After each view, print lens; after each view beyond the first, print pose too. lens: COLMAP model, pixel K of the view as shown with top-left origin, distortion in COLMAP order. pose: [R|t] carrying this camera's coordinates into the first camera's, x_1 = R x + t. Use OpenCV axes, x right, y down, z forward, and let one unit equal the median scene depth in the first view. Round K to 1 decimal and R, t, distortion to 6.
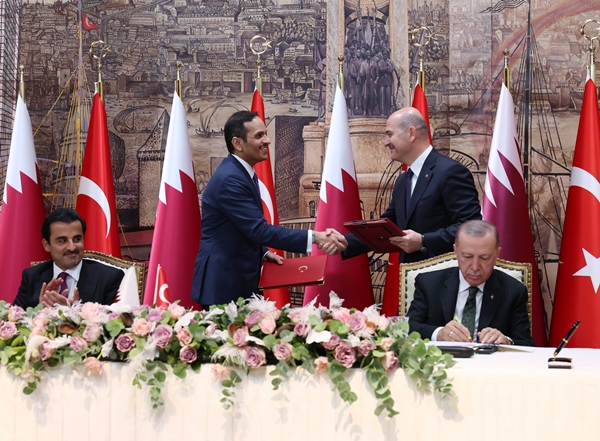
lens RADIAL K [[1362.6, 0, 278.9], [0, 1362.6, 212.0], [0, 0, 1]] dist [0.311779, -0.296756]
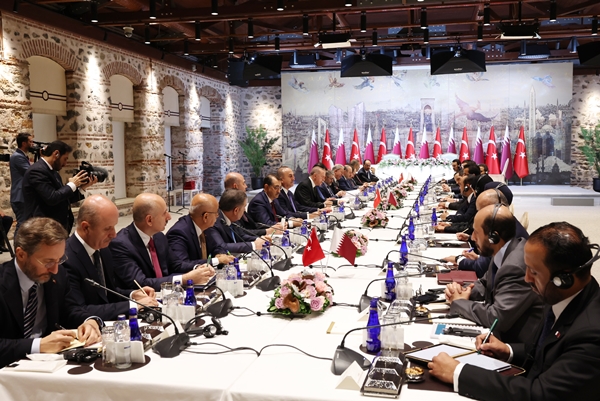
lens RADIAL K [[583.1, 0, 301.5], [0, 583.1, 192.6], [0, 0, 1]] dist [0.006749, 0.005205]
pose [[0.999264, -0.008215, 0.037469, -0.641689], [0.005245, 0.996886, 0.078677, -0.005910], [-0.037999, -0.078423, 0.996196, -1.709378]]
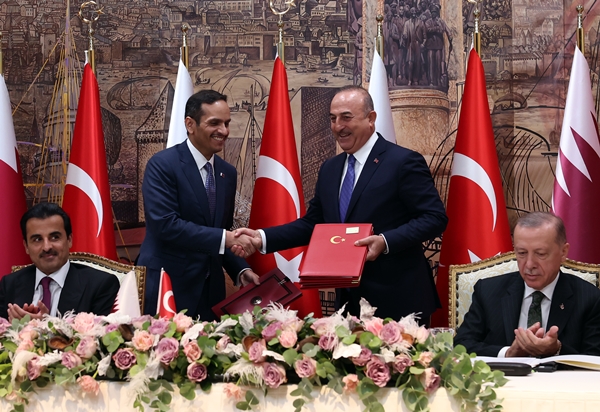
lens RADIAL K [[1781.9, 0, 237.7], [0, 1781.9, 153.8], [0, 0, 1]] dist [0.292656, -0.487619]
pose [[0.998935, -0.009582, -0.045136, 0.007866], [0.008447, 0.999645, -0.025275, -0.003463], [0.045362, 0.024867, 0.998661, -0.087741]]
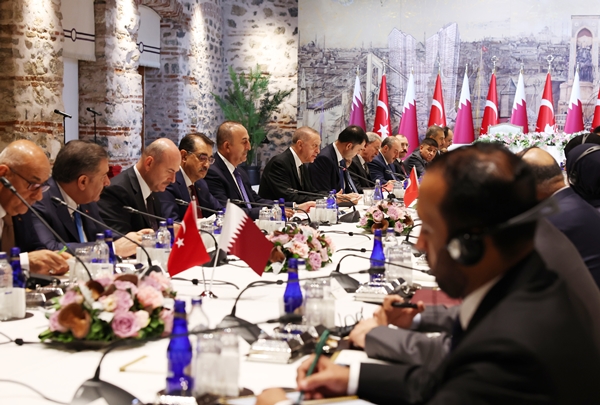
lens RADIAL K [[1118.7, 0, 300.0], [0, 1118.7, 202.5], [0, 0, 1]] dist [0.320318, -0.434257]
pose [[0.999608, 0.017854, -0.021546, -0.550855], [-0.016218, 0.997136, 0.073864, 0.024710], [0.022803, -0.073485, 0.997036, -1.721340]]
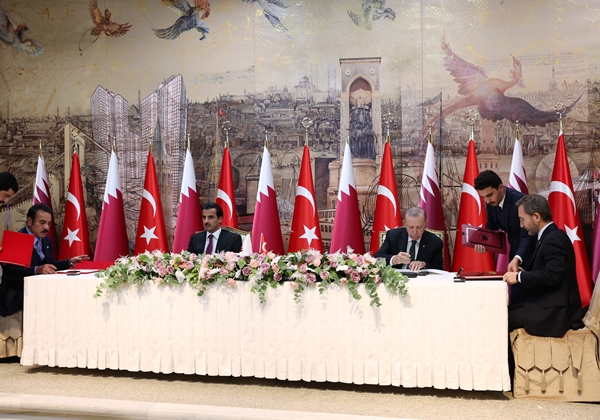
lens RADIAL K [[704.1, 0, 306.5], [0, 704.1, 209.6], [0, 0, 1]] dist [0.049578, 0.028291]
pose [[0.999974, -0.005978, -0.003975, -0.012354], [0.006004, 0.999960, 0.006595, -0.001803], [0.003936, -0.006618, 0.999970, -0.031220]]
